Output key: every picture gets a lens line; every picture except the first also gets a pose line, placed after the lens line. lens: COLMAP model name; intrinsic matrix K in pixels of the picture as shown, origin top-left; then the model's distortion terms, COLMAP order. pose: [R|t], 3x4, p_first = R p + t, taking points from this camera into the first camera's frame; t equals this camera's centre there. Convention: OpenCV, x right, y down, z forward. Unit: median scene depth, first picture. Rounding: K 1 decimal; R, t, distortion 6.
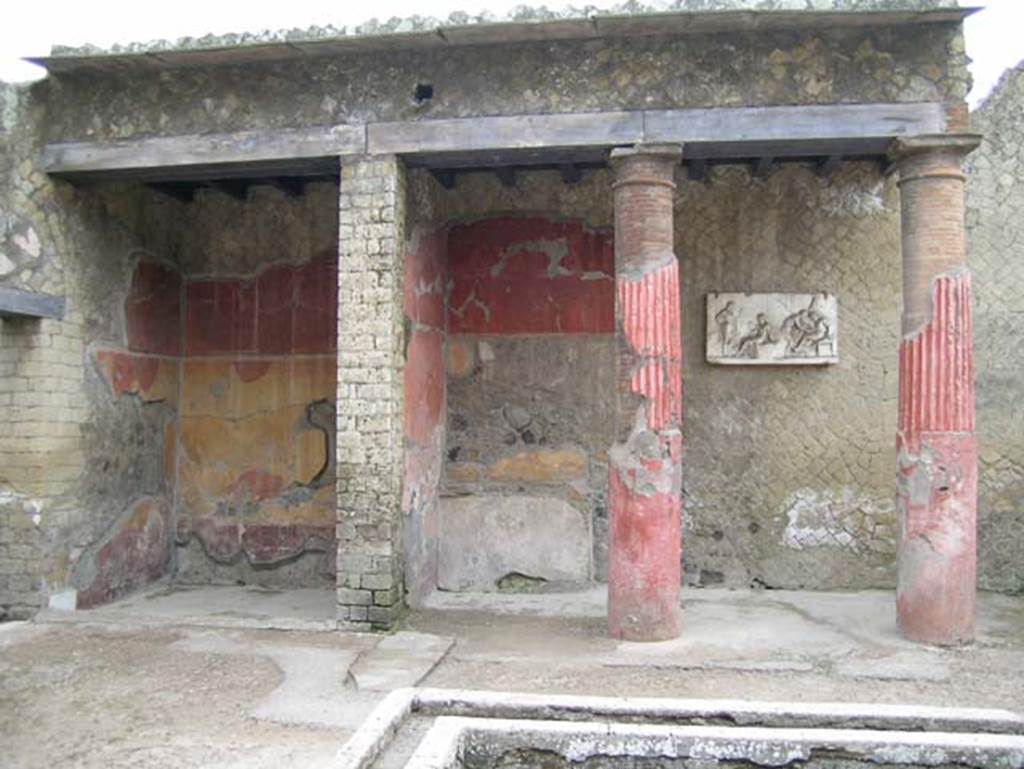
lens RADIAL K [[858.1, 0, 525.4], [0, 858.1, 364.7], [0, 0, 1]] dist [-0.081332, 0.017607]
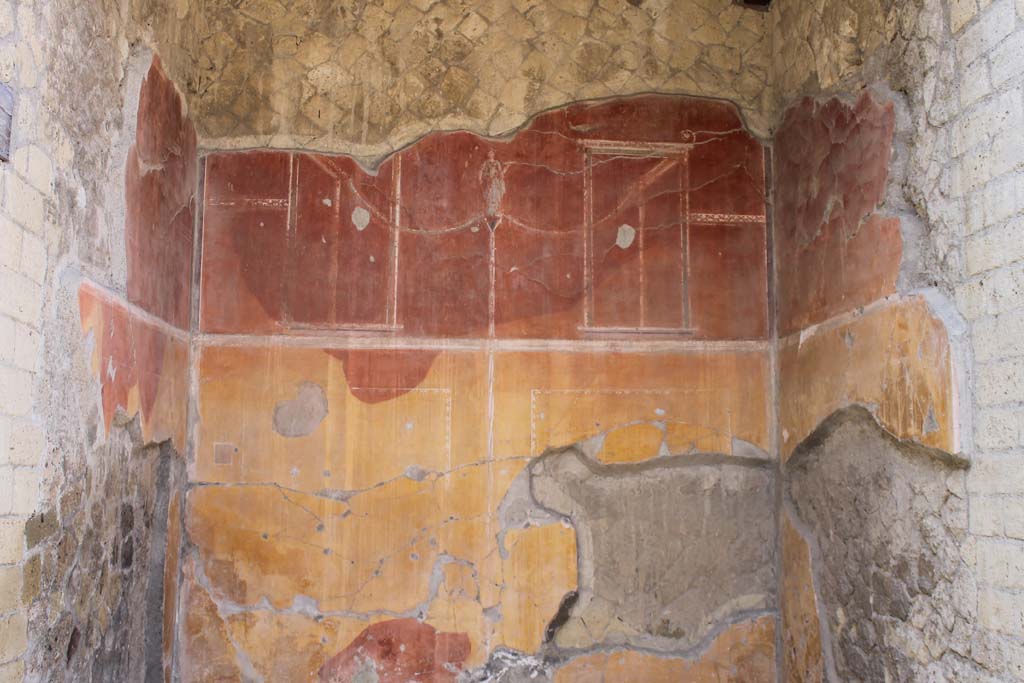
lens RADIAL K [[1000.3, 0, 501.6], [0, 1000.3, 338.2], [0, 0, 1]] dist [-0.084278, 0.000000]
pose [[0.971930, 0.040115, 0.231825, -0.414087], [-0.024625, 0.997290, -0.069328, 0.024024], [-0.233978, 0.061673, 0.970284, 0.566494]]
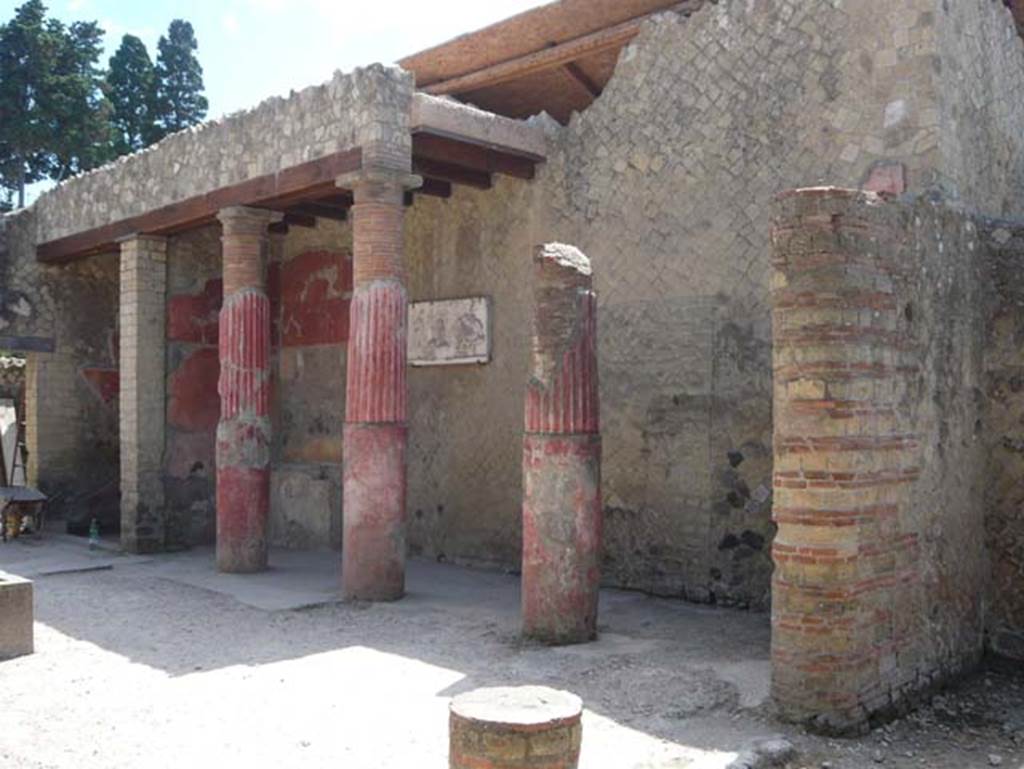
lens RADIAL K [[1011.7, 0, 505.9], [0, 1011.7, 389.9], [0, 0, 1]] dist [-0.081838, 0.000000]
pose [[0.809721, -0.016024, -0.586596, 1.125424], [0.037648, 0.998986, 0.024680, 0.003583], [0.585606, -0.042068, 0.809504, -0.030034]]
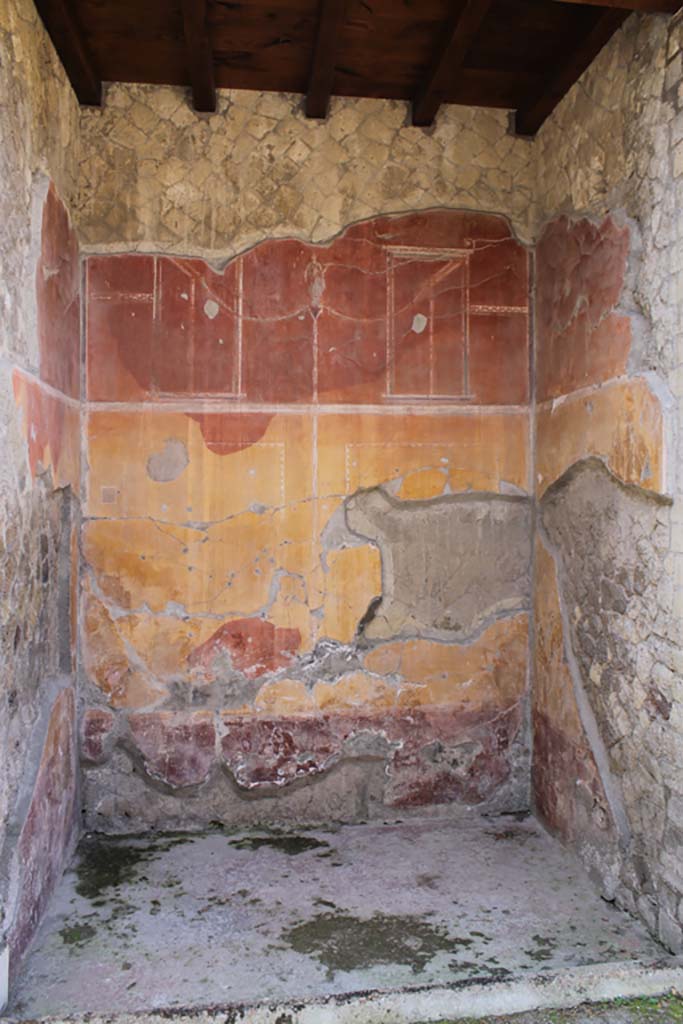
lens RADIAL K [[842.4, 0, 334.4], [0, 842.4, 506.7], [0, 0, 1]] dist [-0.128478, 0.070332]
pose [[0.961885, 0.002653, 0.273441, -0.440187], [-0.020973, 0.997723, 0.064097, 0.020417], [-0.272648, -0.067389, 0.959751, 0.524869]]
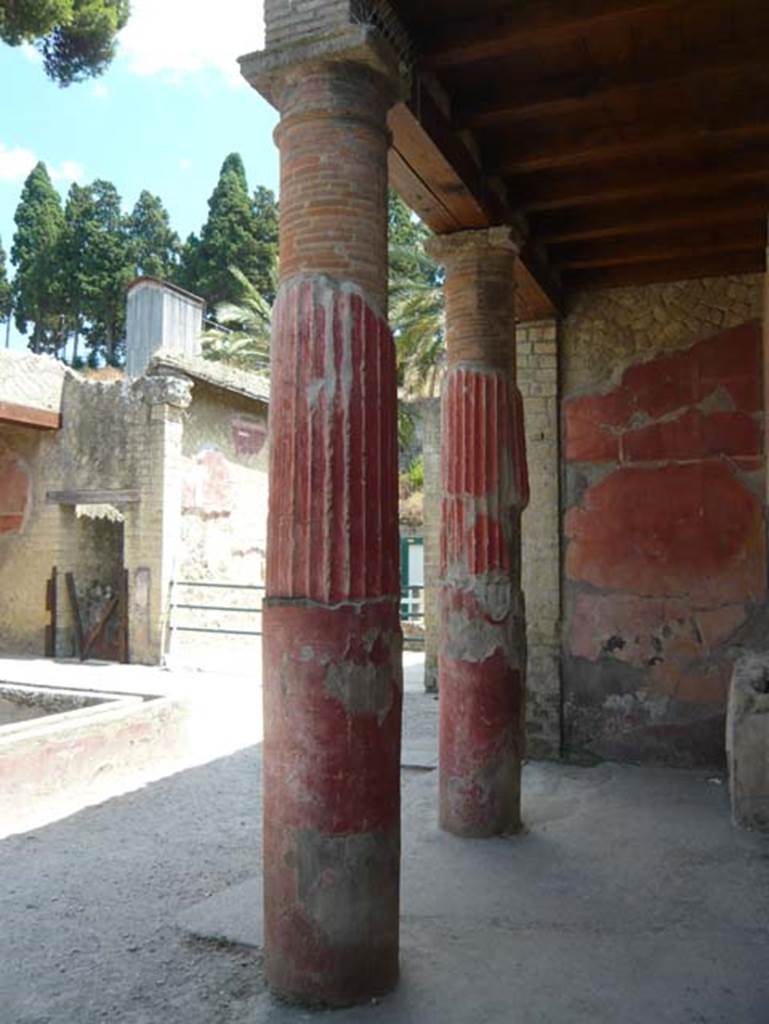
lens RADIAL K [[858.1, 0, 386.1], [0, 858.1, 508.8], [0, 0, 1]] dist [-0.081332, 0.017607]
pose [[-0.248550, -0.052769, -0.967181, 0.772240], [0.052558, 0.996309, -0.067865, 0.047484], [0.967192, -0.067701, -0.244859, 0.897612]]
